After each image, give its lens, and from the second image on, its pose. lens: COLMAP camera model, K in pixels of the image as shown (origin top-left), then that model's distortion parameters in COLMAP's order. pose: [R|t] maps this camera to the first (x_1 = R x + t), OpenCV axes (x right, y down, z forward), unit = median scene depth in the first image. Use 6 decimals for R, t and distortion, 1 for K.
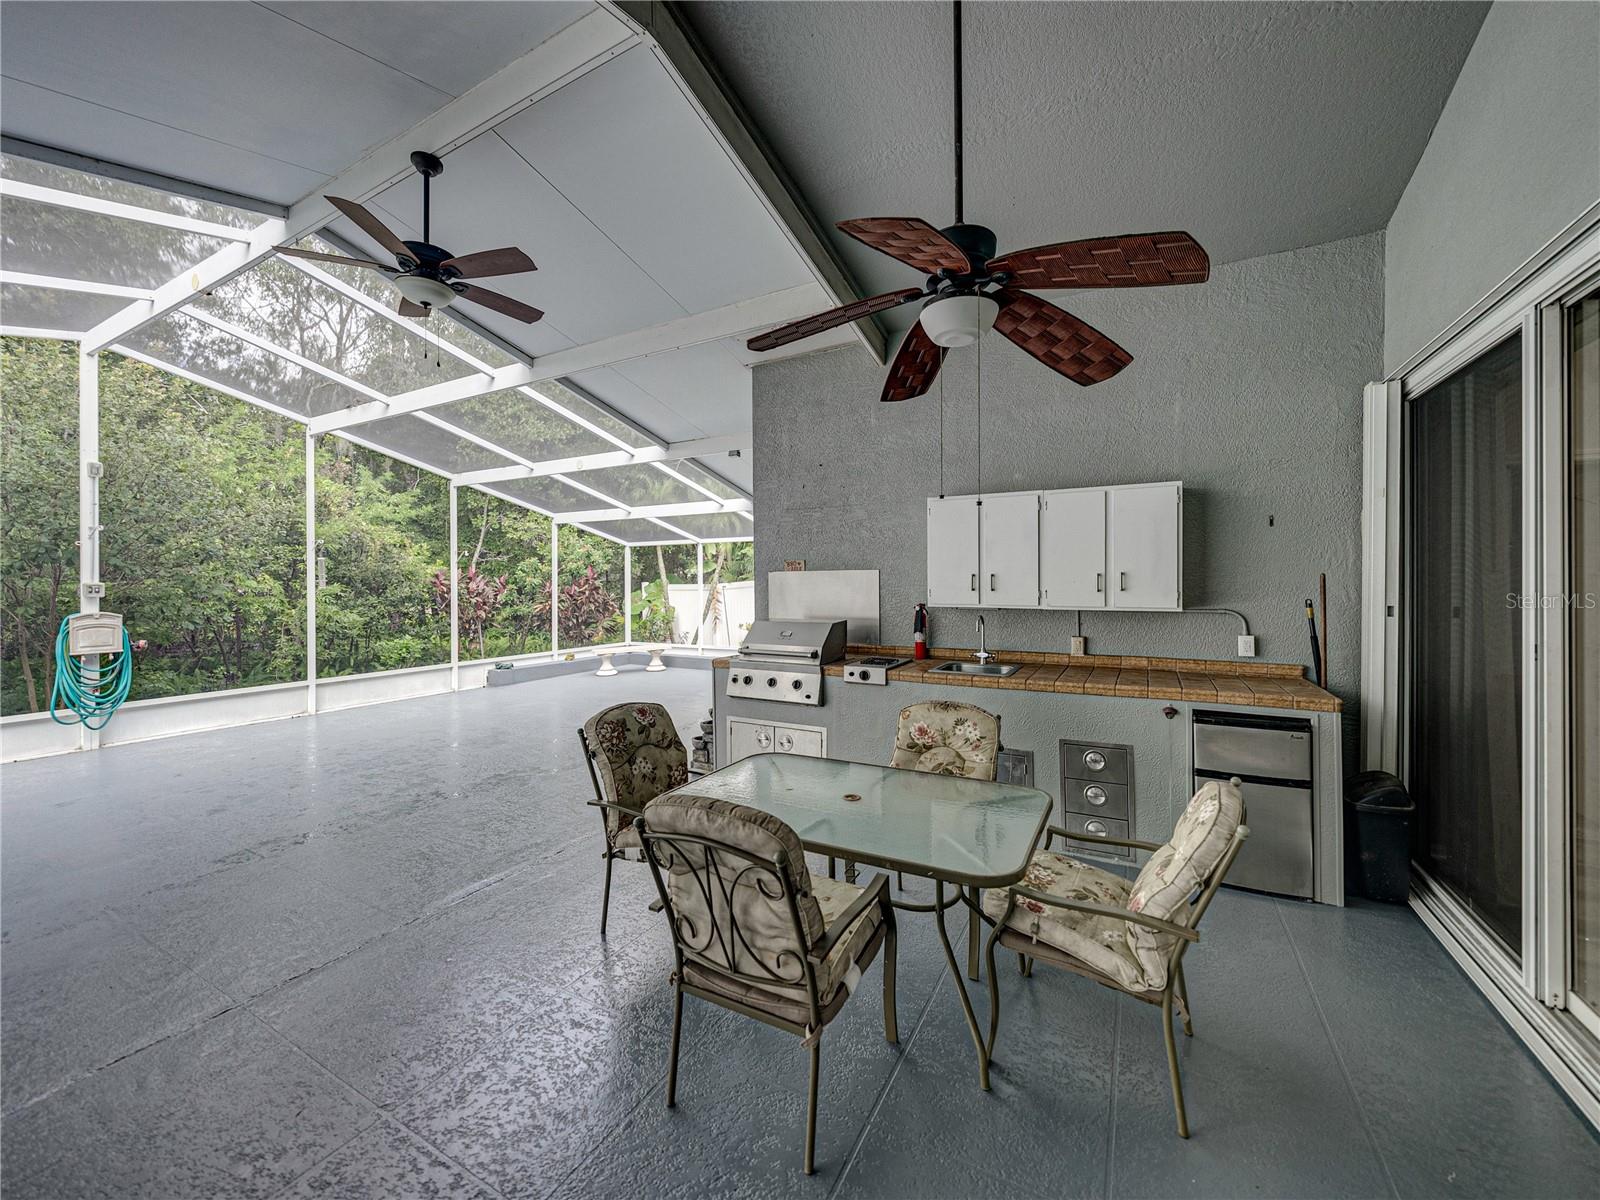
lens RADIAL K [[623.1, 0, 811.4], [0, 623.1, 585.4], [0, 0, 1]] dist [-0.002177, -0.000138]
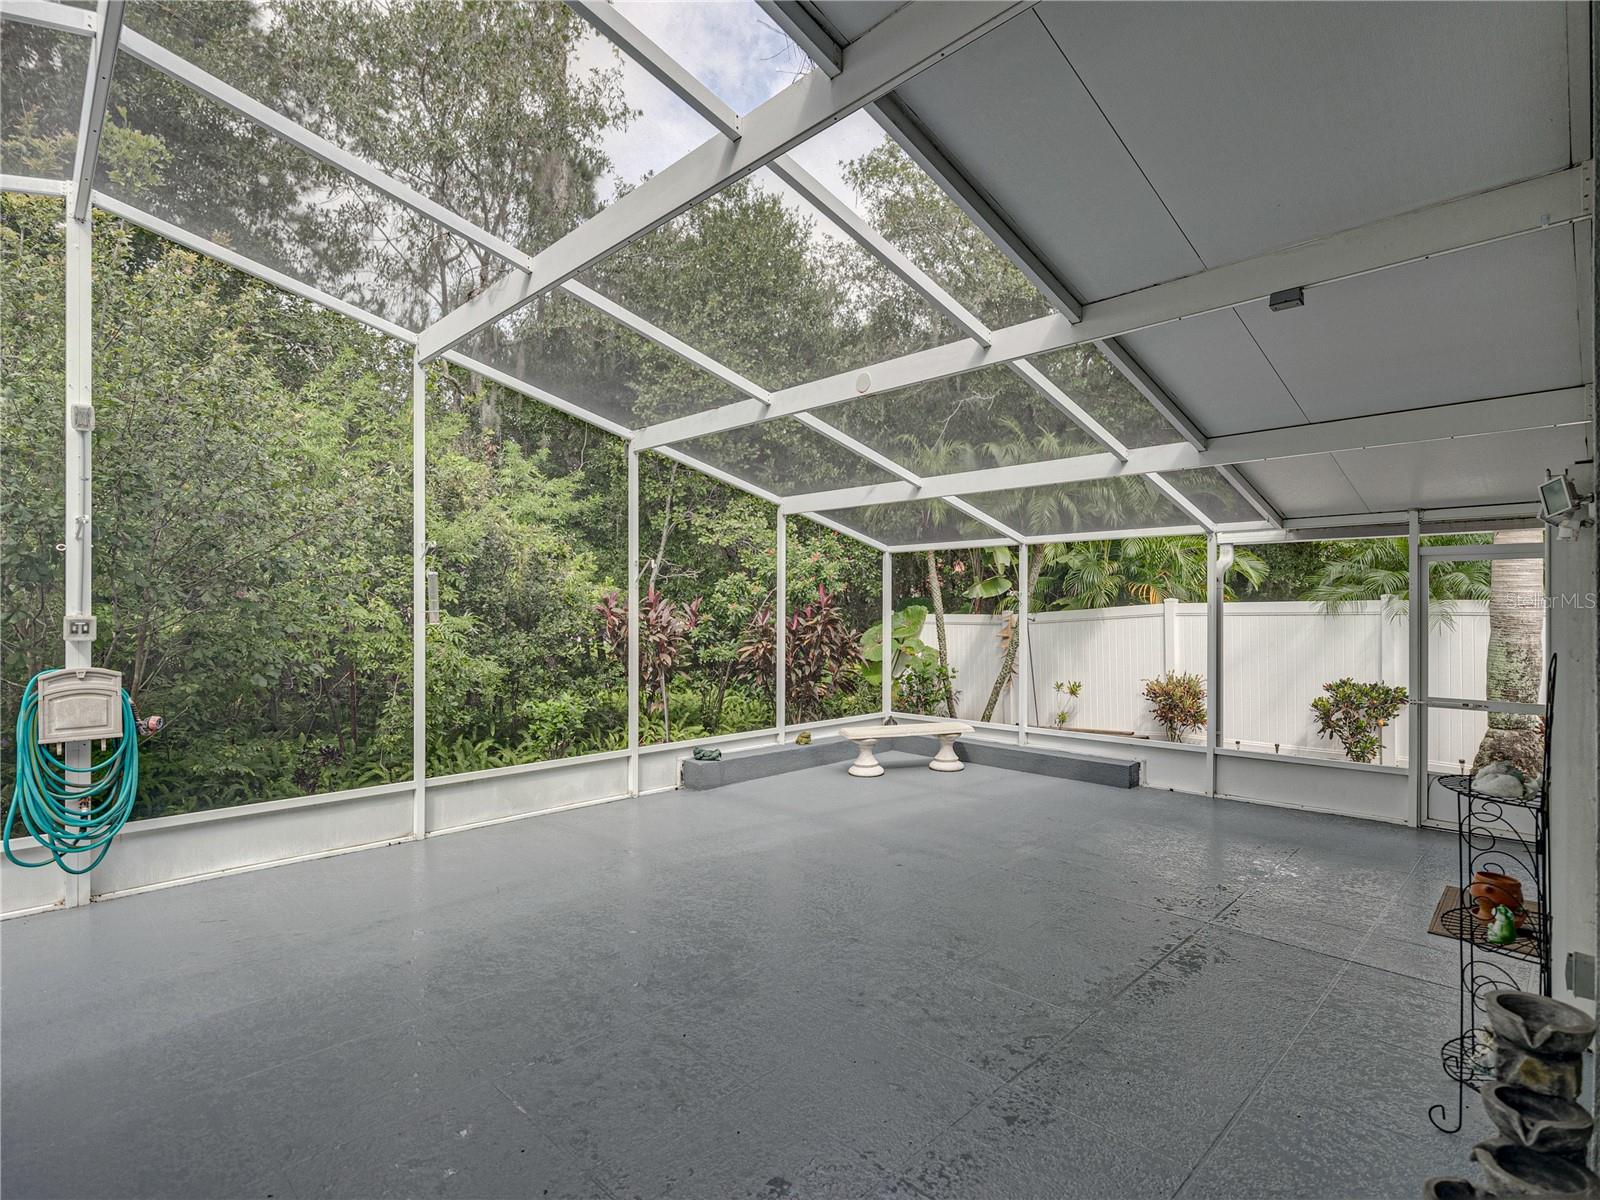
lens RADIAL K [[795.9, 0, 806.7], [0, 795.9, 610.1], [0, 0, 1]] dist [-0.004572, -0.001152]
pose [[0.958419, 0.005430, -0.285313, -0.192150], [-0.005552, 0.999985, 0.000384, -0.008746], [0.285311, 0.001216, 0.958434, 0.308930]]
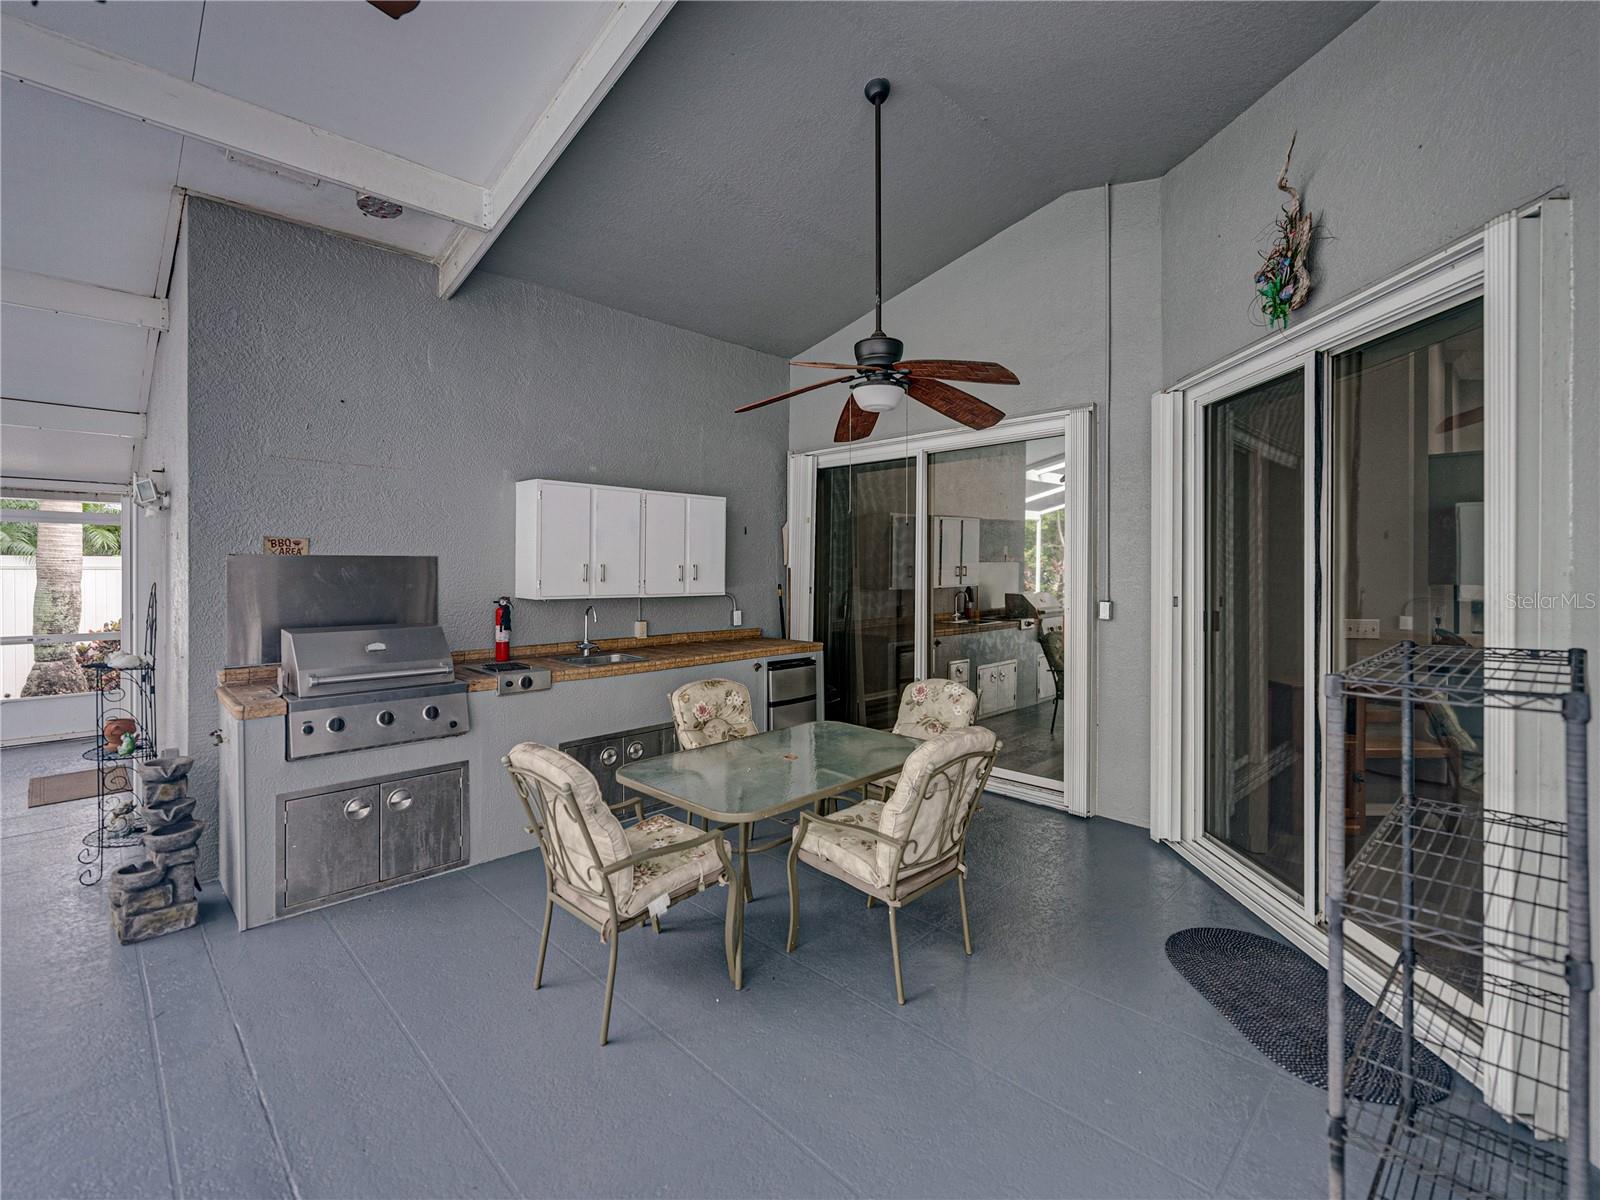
lens RADIAL K [[750.2, 0, 797.4], [0, 750.2, 569.7], [0, 0, 1]] dist [-0.003136, -0.000017]
pose [[0.295984, -0.003147, 0.955188, -0.333321], [0.003363, 0.999992, 0.002253, -0.005147], [-0.955187, 0.002545, 0.295992, 0.142110]]
